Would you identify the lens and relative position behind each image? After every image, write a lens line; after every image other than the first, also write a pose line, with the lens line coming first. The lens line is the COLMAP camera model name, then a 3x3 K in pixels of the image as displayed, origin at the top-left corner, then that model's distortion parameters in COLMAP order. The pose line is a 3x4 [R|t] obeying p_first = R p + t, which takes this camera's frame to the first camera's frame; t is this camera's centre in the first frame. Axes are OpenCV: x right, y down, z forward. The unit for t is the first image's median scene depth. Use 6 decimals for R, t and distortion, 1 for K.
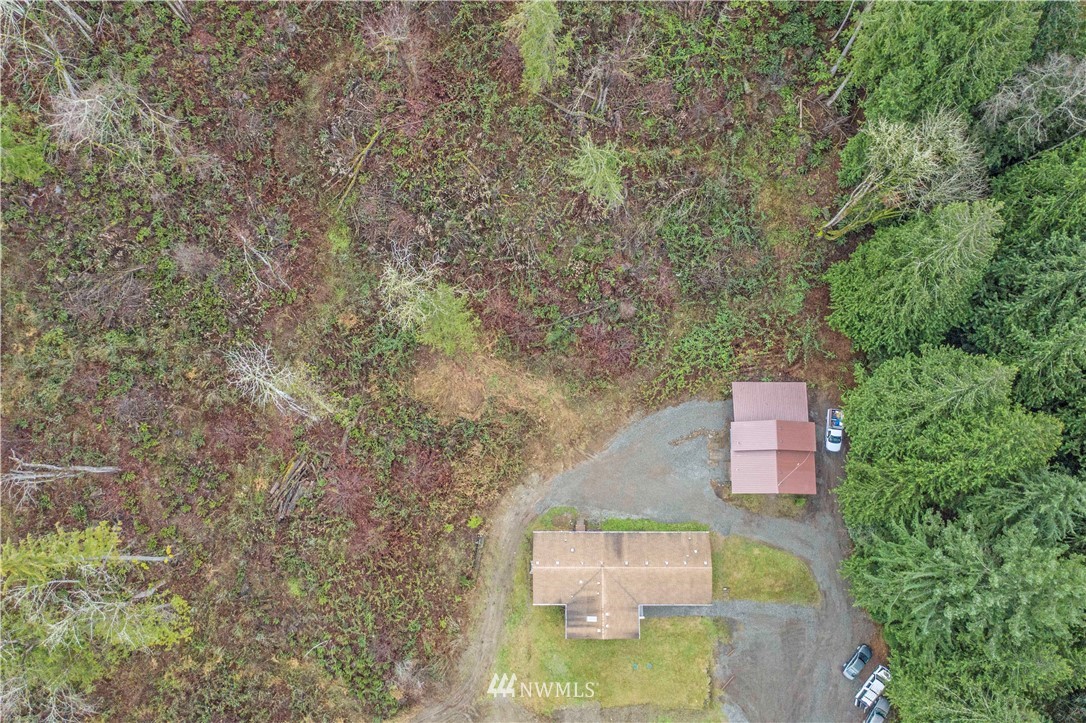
lens RADIAL K [[861.4, 0, 543.0], [0, 861.4, 361.5], [0, 0, 1]] dist [-0.010771, -0.005962]
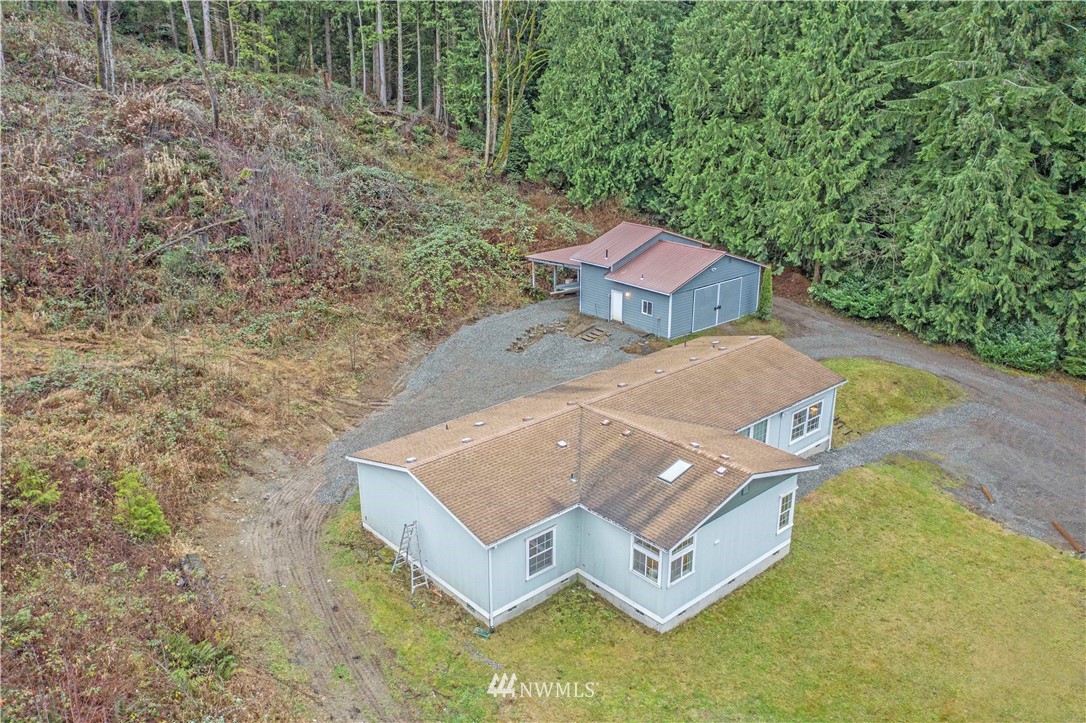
lens RADIAL K [[861.4, 0, 543.0], [0, 861.4, 361.5], [0, 0, 1]] dist [-0.010771, -0.005962]
pose [[0.741775, -0.211208, 0.636523, -0.146812], [0.652686, 0.445549, -0.612770, 0.413739], [-0.154180, 0.869987, 0.468349, 0.805091]]
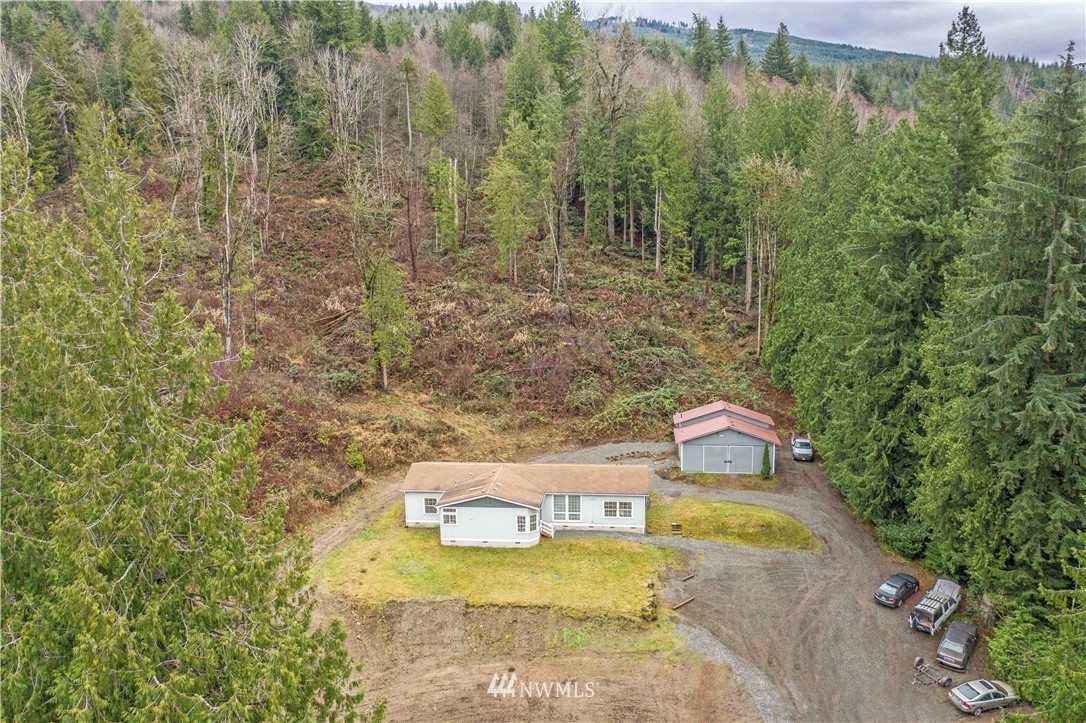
lens RADIAL K [[861.4, 0, 543.0], [0, 861.4, 361.5], [0, 0, 1]] dist [-0.010771, -0.005962]
pose [[0.994400, 0.019753, -0.103815, 0.175529], [-0.103598, 0.376136, -0.920755, 0.868856], [0.020861, 0.926354, 0.376076, 0.612770]]
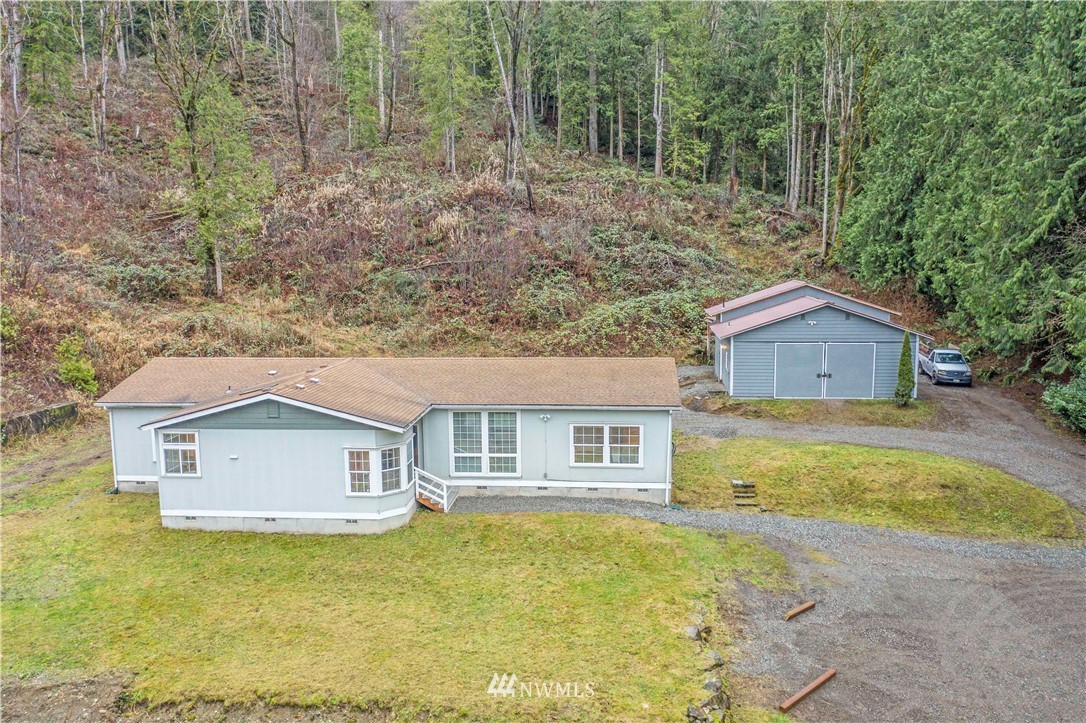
lens RADIAL K [[861.4, 0, 543.0], [0, 861.4, 361.5], [0, 0, 1]] dist [-0.010771, -0.005962]
pose [[0.996216, 0.019456, -0.084704, 0.168724], [-0.086215, 0.344196, -0.934931, 0.533931], [0.010965, 0.938696, 0.344571, 0.857152]]
